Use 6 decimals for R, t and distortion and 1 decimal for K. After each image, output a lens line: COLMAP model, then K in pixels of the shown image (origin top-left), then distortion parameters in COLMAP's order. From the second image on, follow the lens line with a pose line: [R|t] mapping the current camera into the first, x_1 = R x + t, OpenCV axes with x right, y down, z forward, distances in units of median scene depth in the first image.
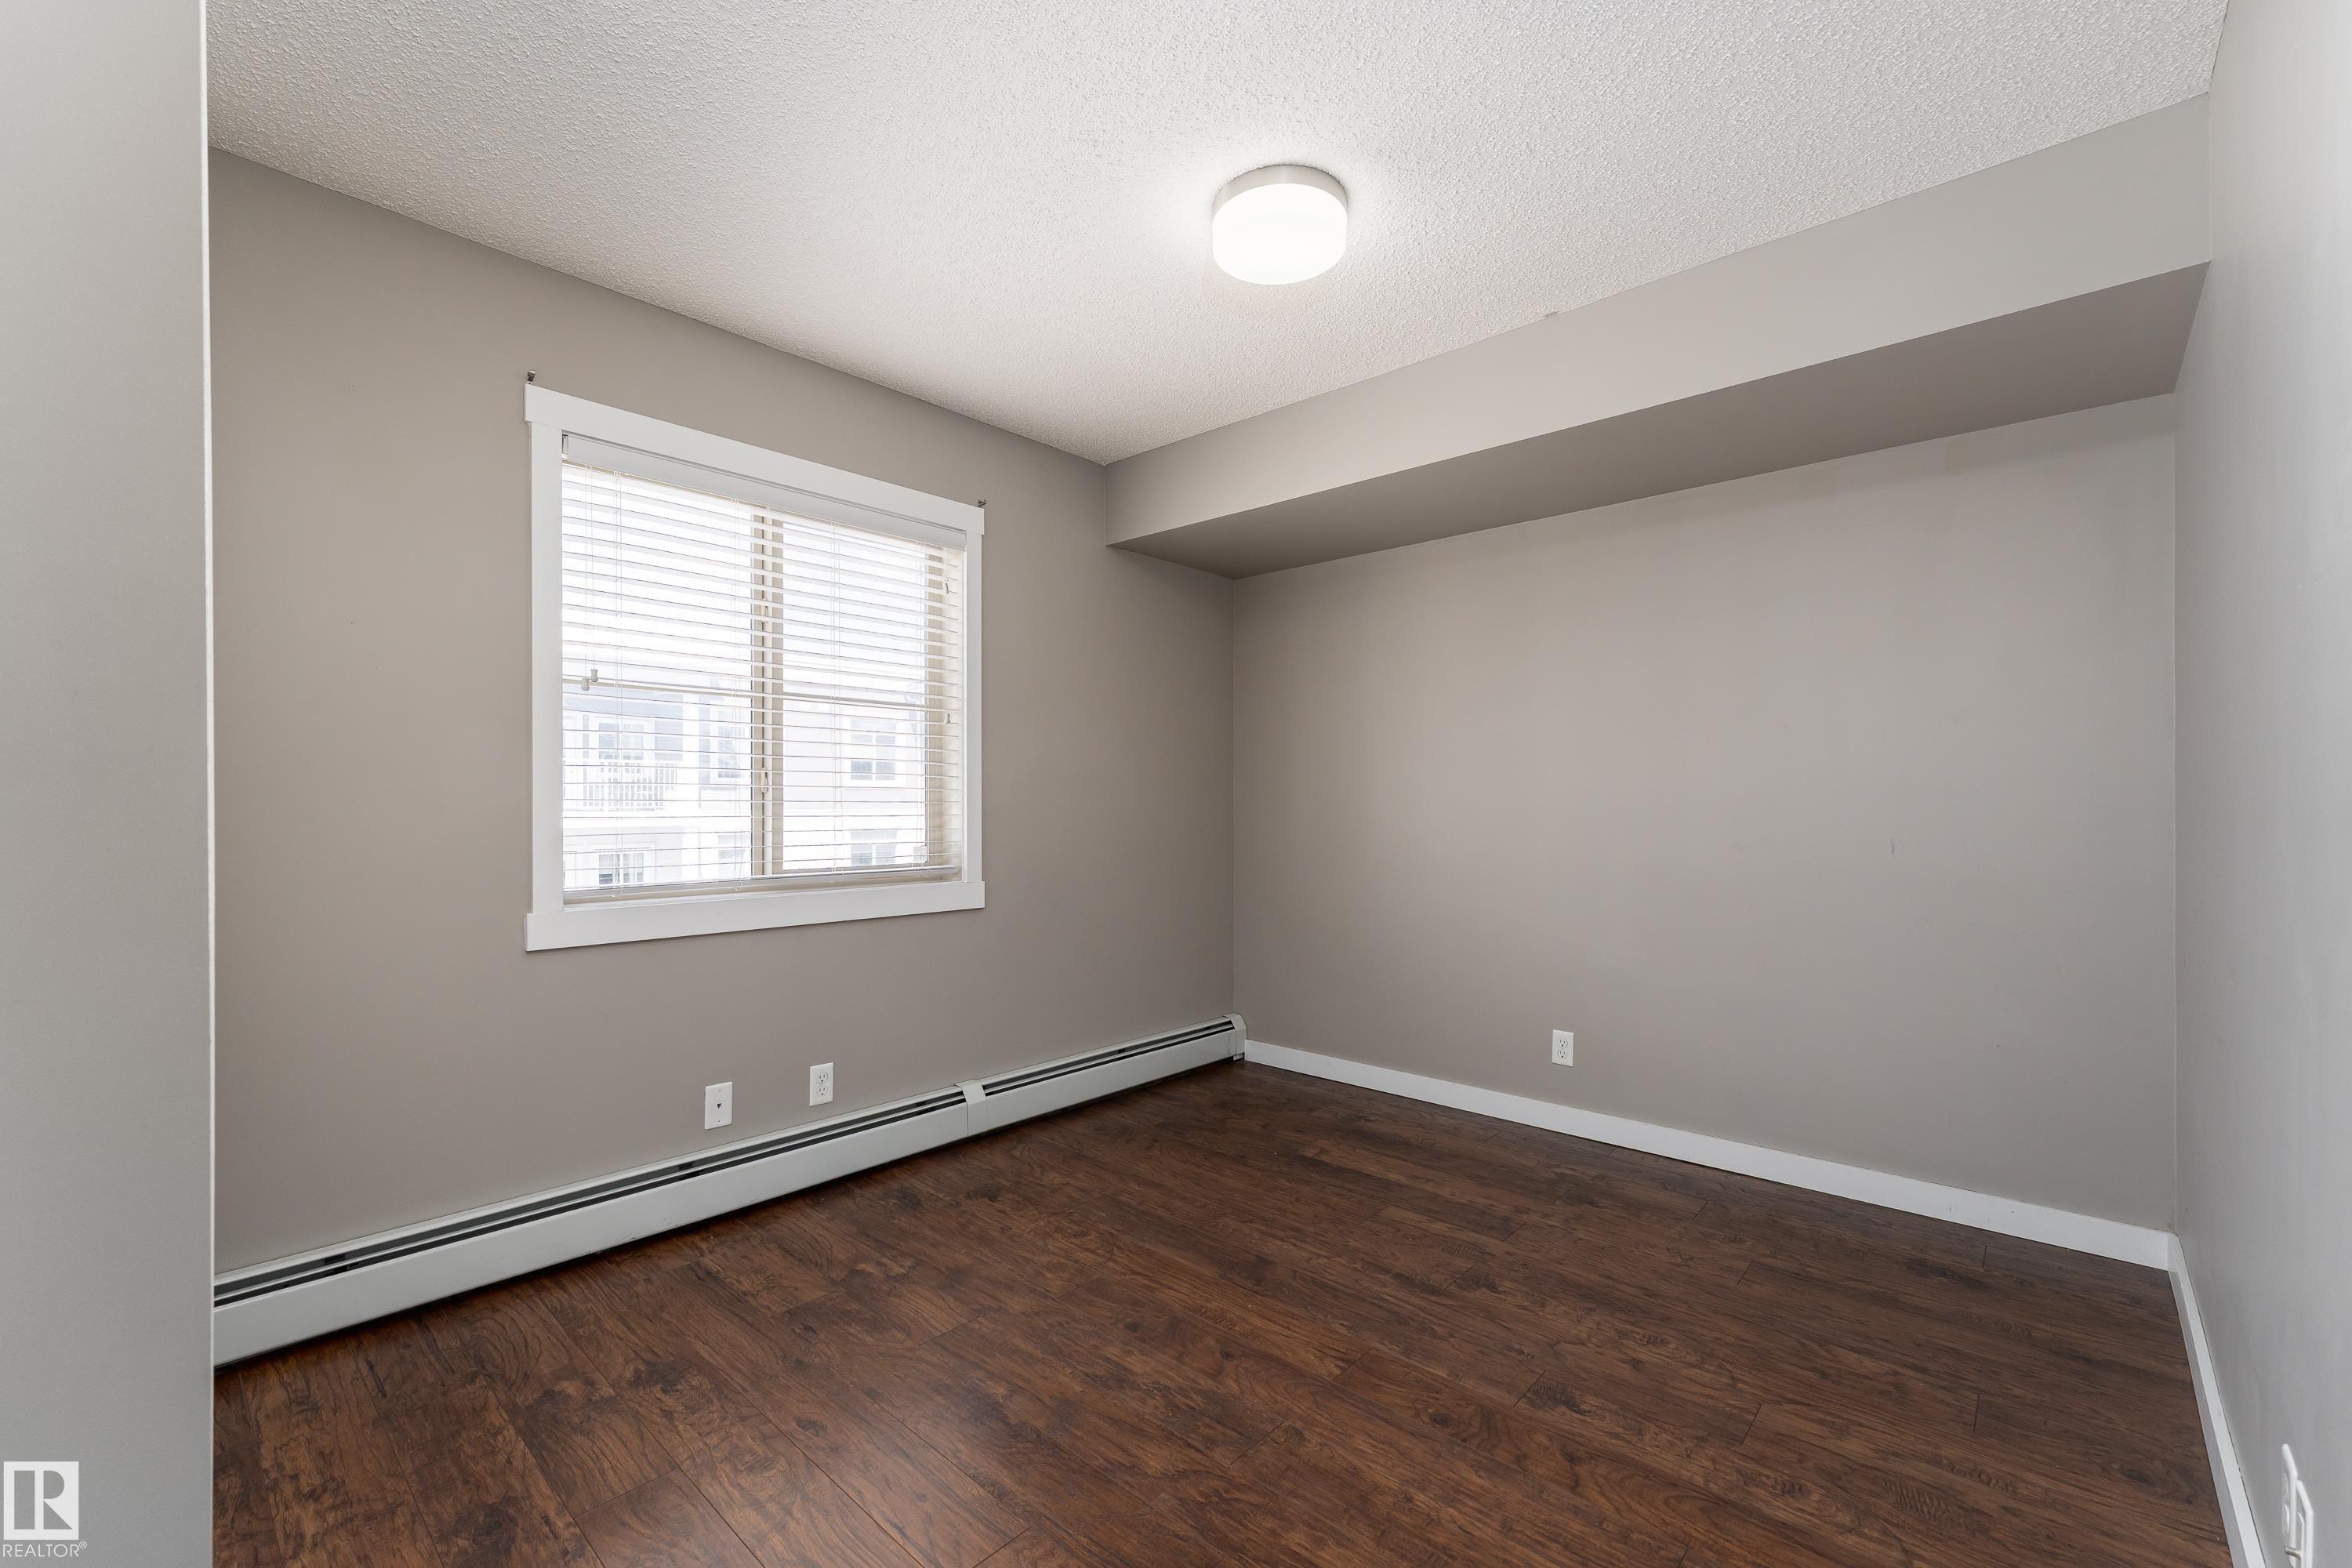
lens RADIAL K [[972.7, 0, 1184.2], [0, 972.7, 785.3], [0, 0, 1]] dist [0.000810, 0.001942]
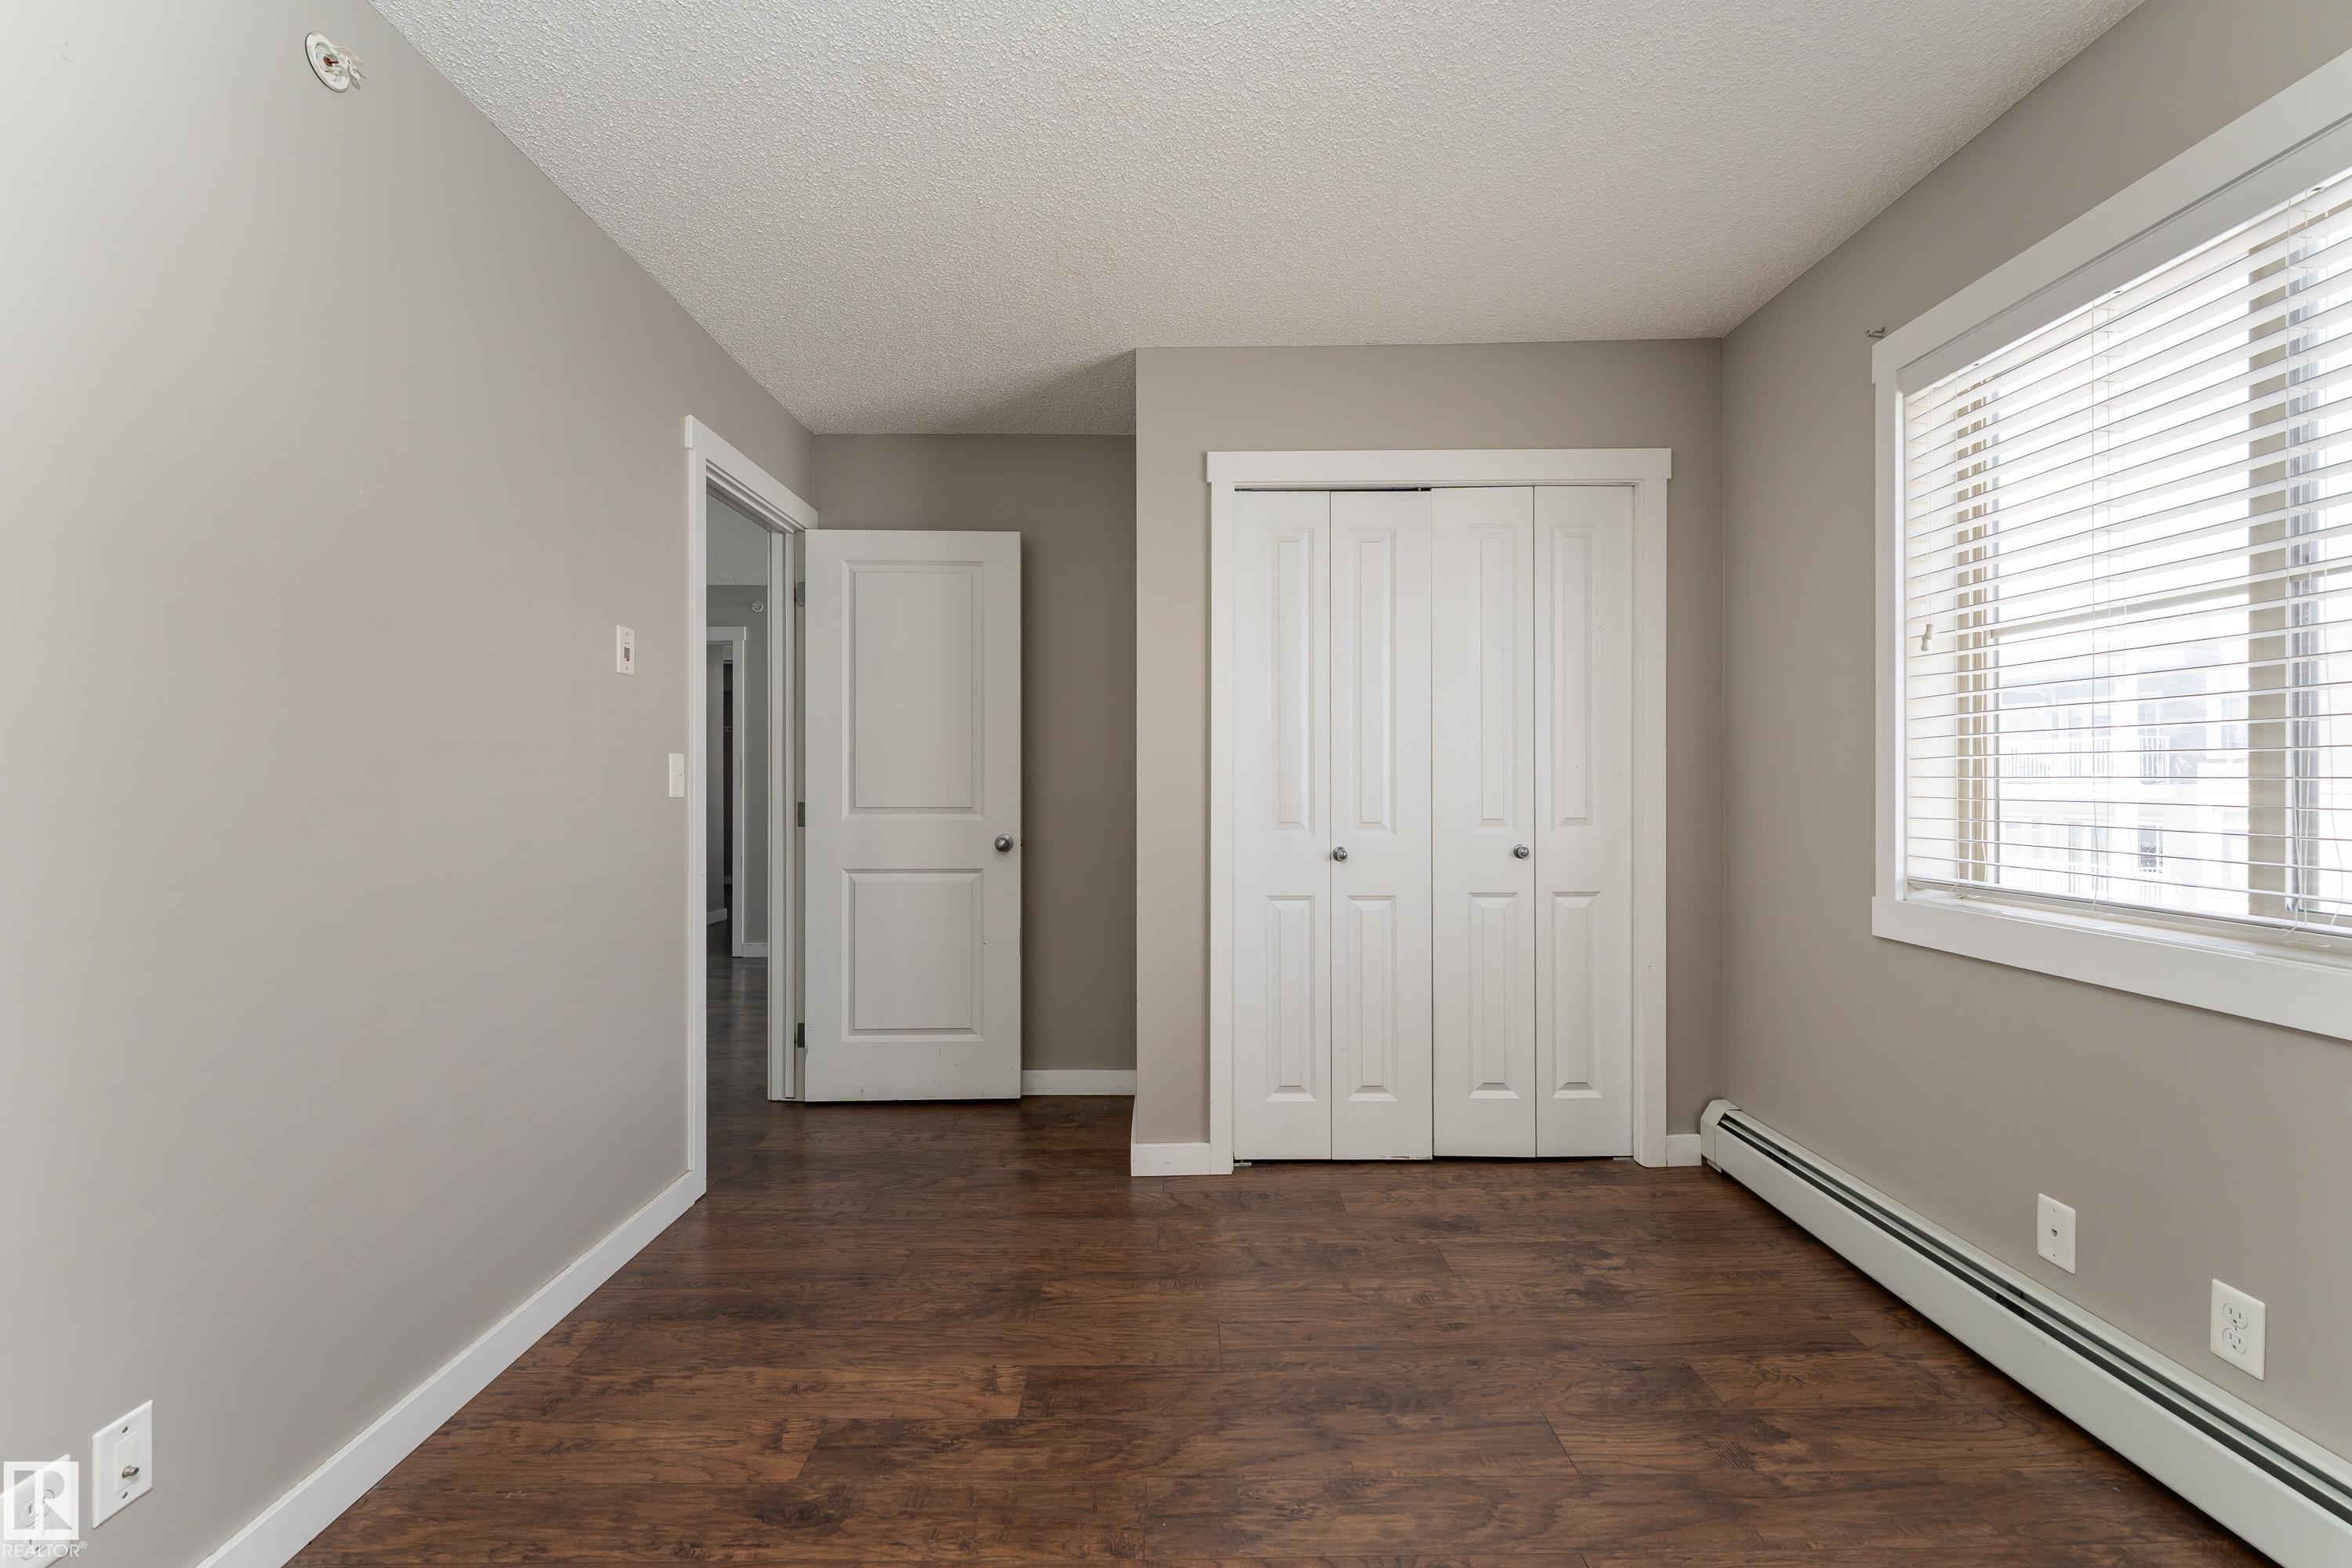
lens RADIAL K [[972.7, 0, 1187.0], [0, 972.7, 787.4], [0, 0, 1]] dist [0.000810, 0.001942]
pose [[-0.732703, 0.007345, -0.680509, 0.570251], [0.017234, 0.999821, -0.007764, 0.022514], [0.680331, -0.017417, -0.732698, 1.497421]]
